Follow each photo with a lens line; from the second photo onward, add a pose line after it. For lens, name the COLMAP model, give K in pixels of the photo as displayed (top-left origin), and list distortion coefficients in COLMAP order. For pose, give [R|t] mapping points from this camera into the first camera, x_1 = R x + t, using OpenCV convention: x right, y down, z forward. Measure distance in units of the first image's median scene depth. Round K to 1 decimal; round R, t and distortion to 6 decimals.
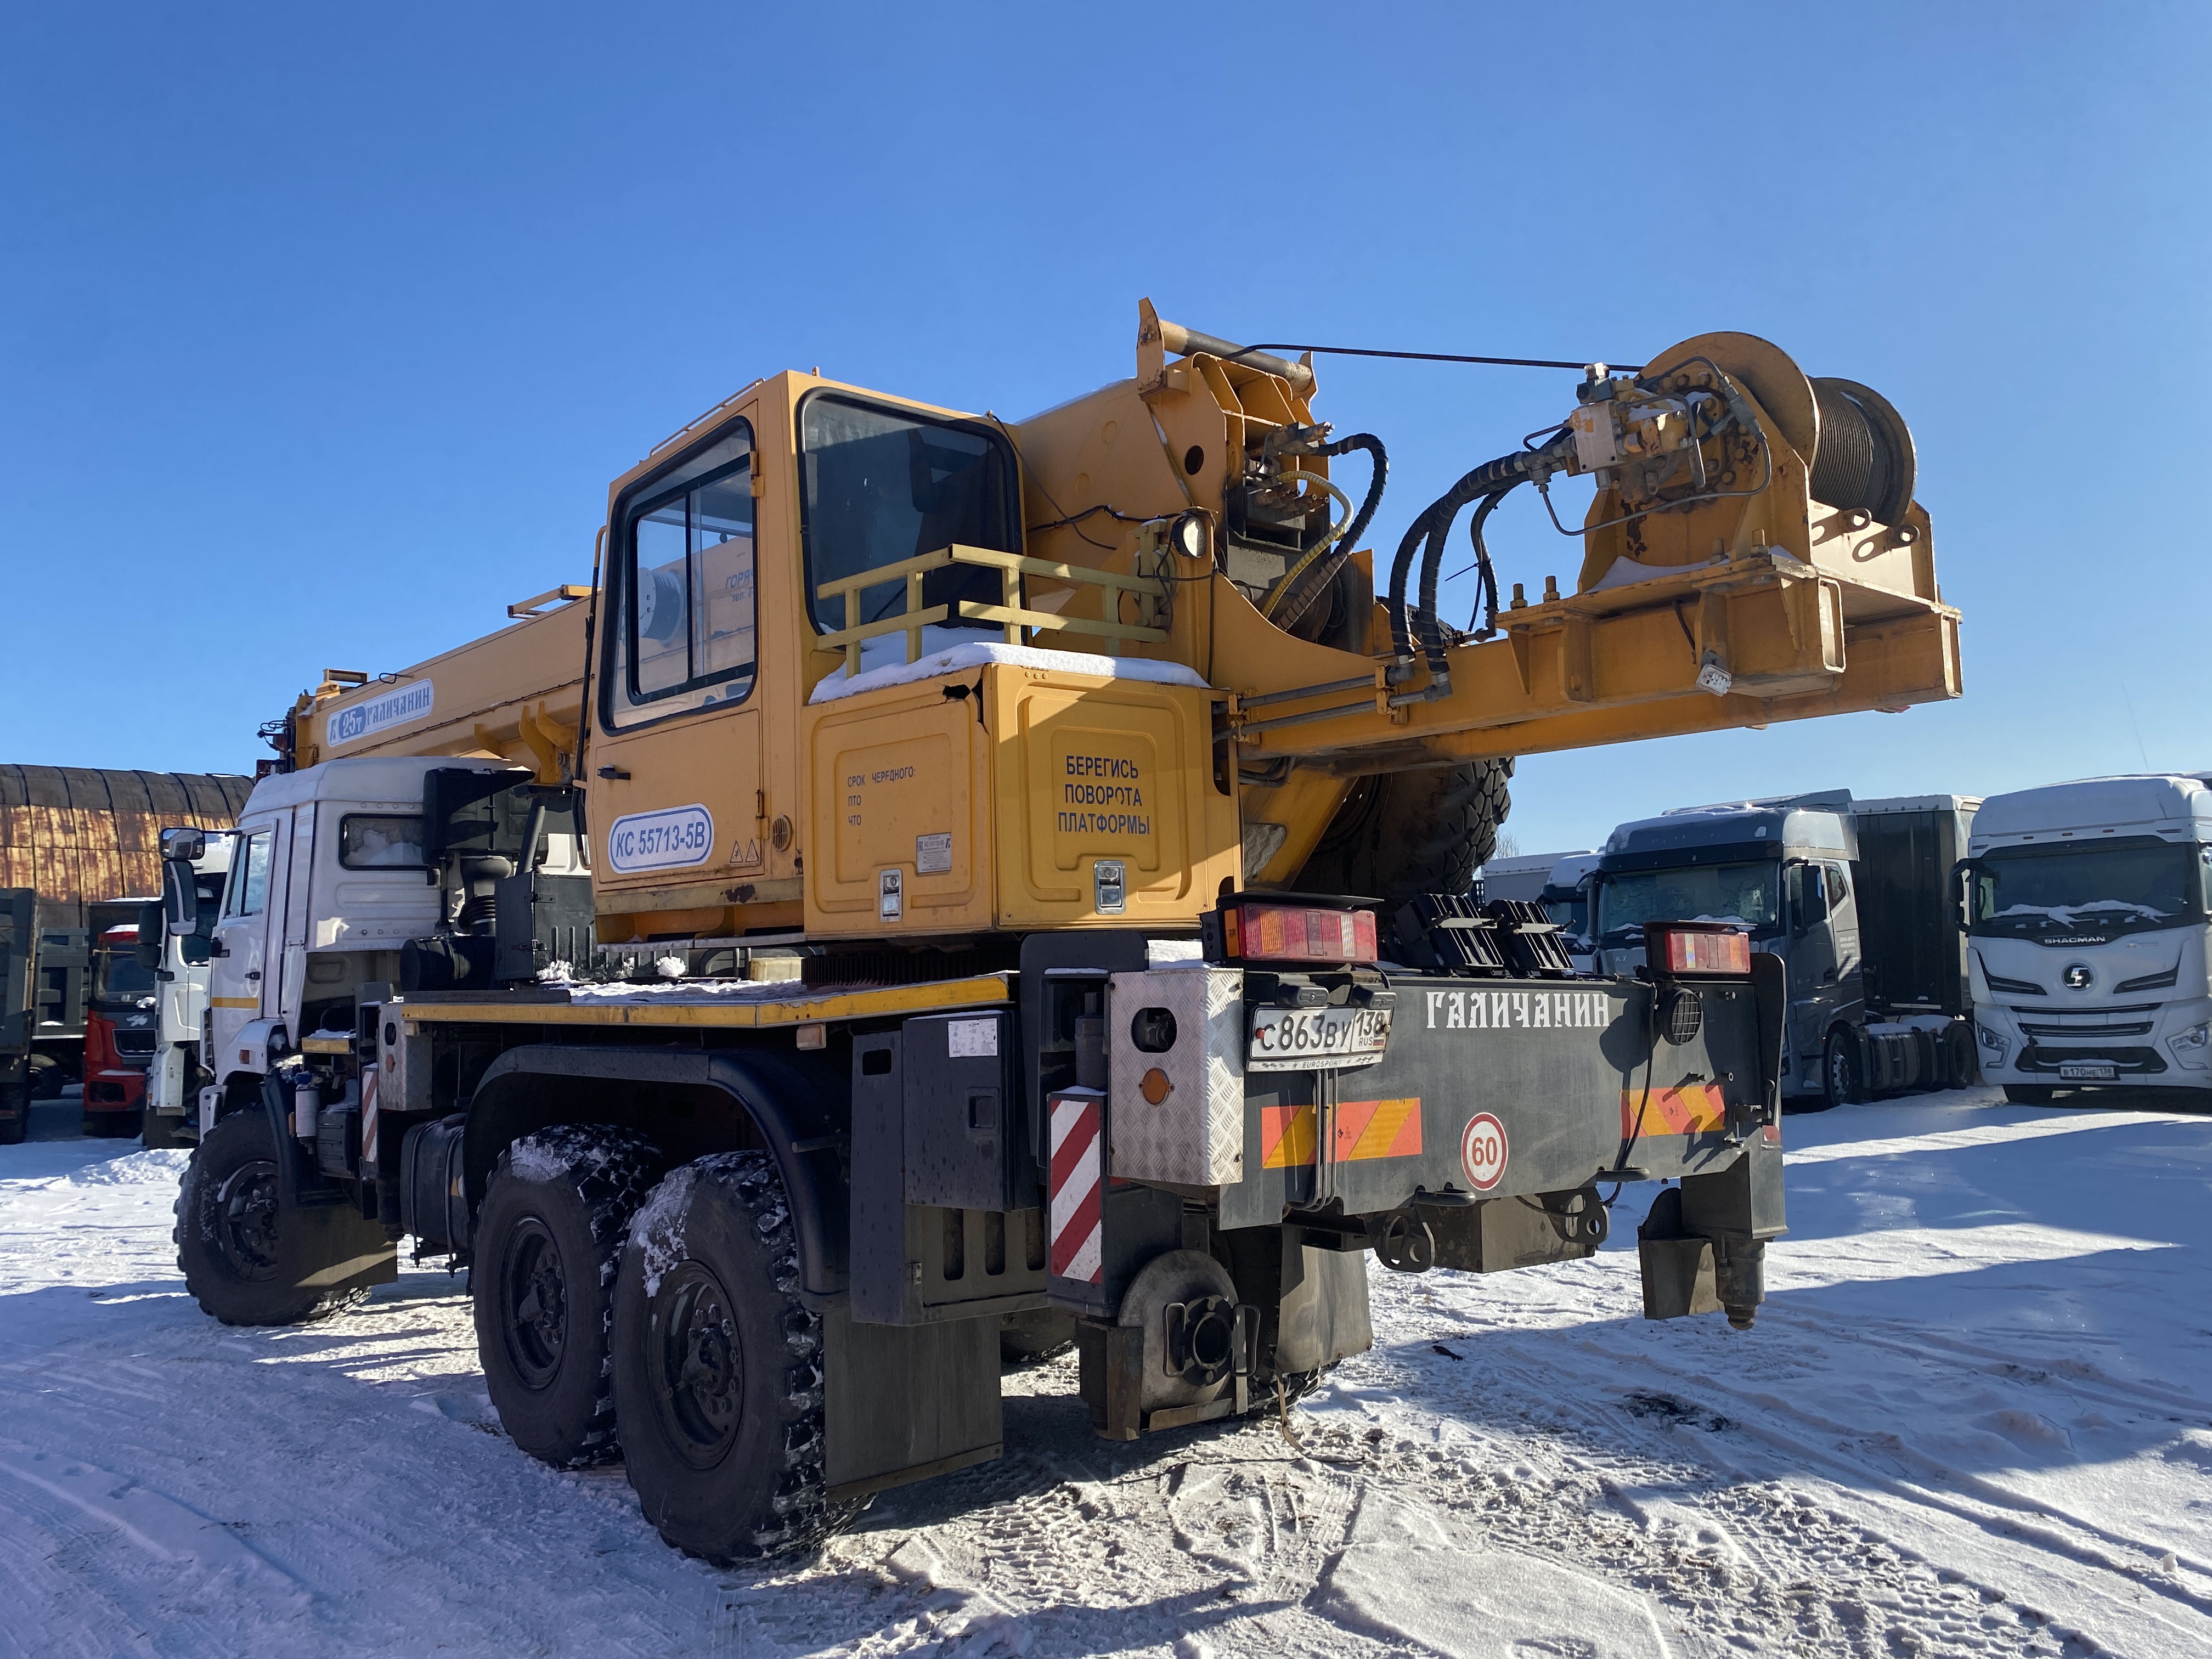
lens RADIAL K [[1682.9, 0, 1094.0], [0, 1682.9, 825.8], [0, 0, 1]] dist [0.043836, -0.015082]
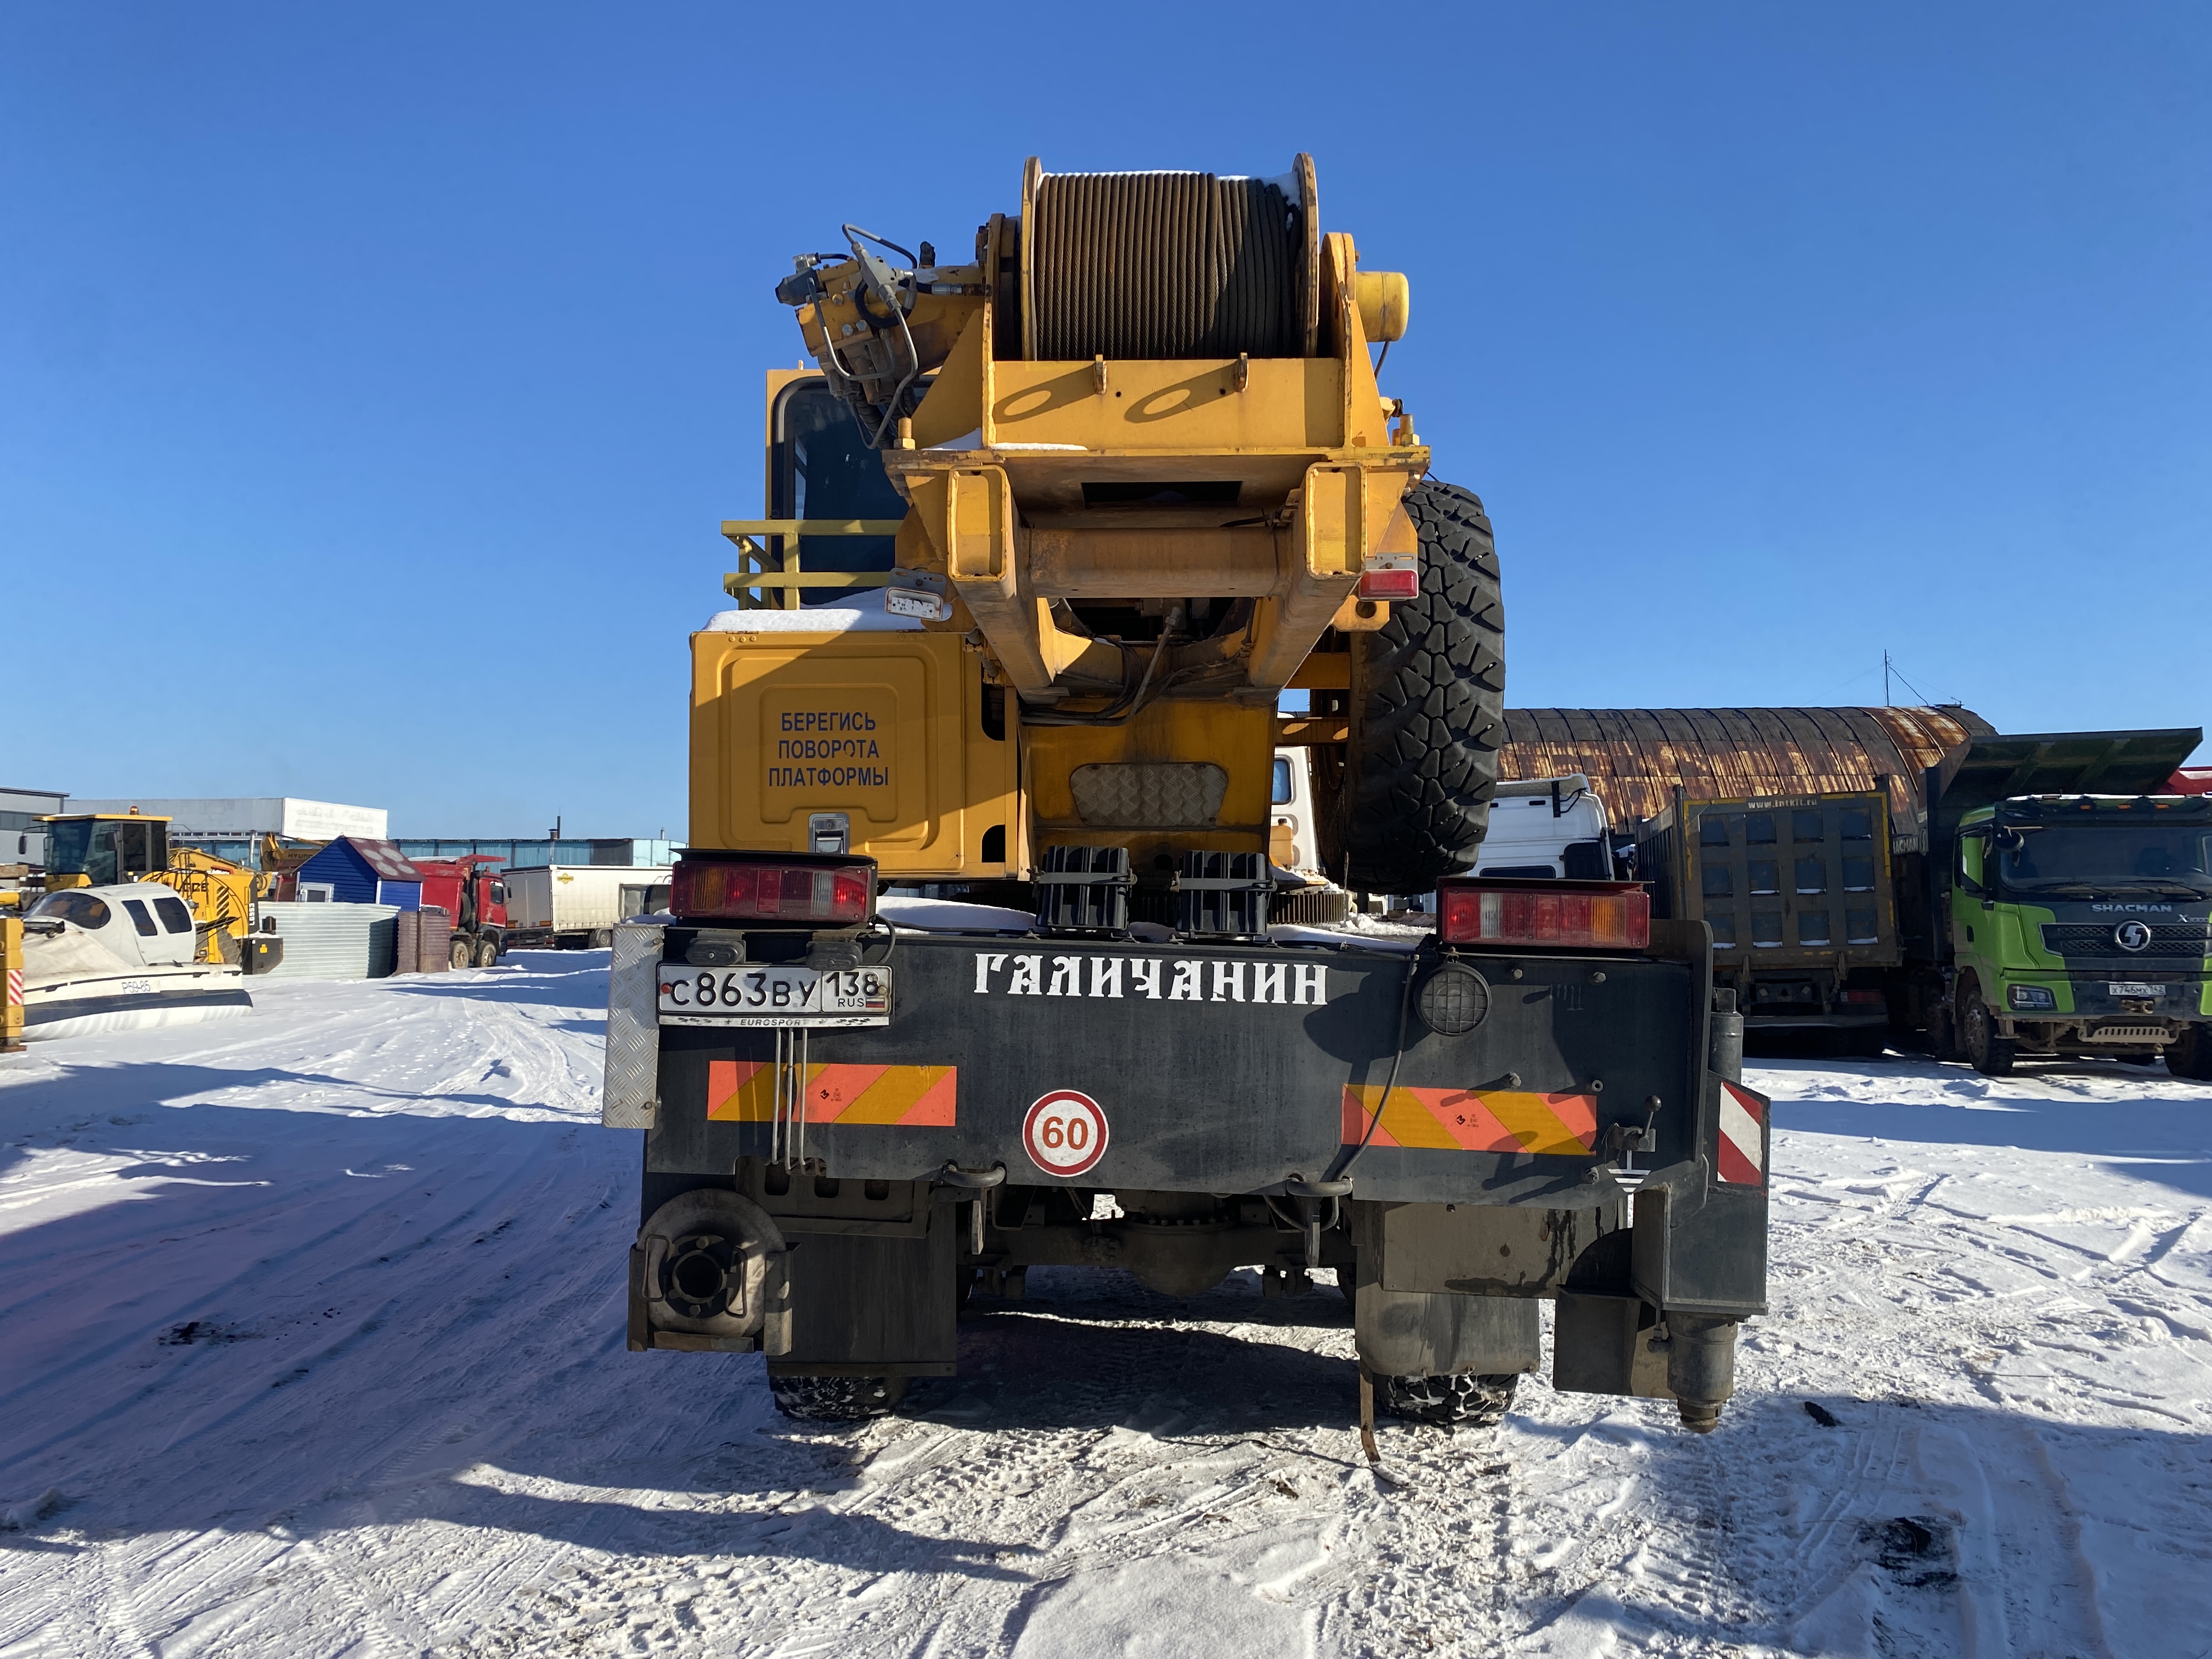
lens RADIAL K [[1682.9, 0, 1095.1], [0, 1682.9, 832.4], [0, 0, 1]] dist [0.043836, -0.015082]
pose [[0.724991, -0.005753, -0.688735, 0.817729], [0.044486, 0.998268, 0.038489, 0.000437], [0.687321, -0.058543, 0.723991, 0.360300]]
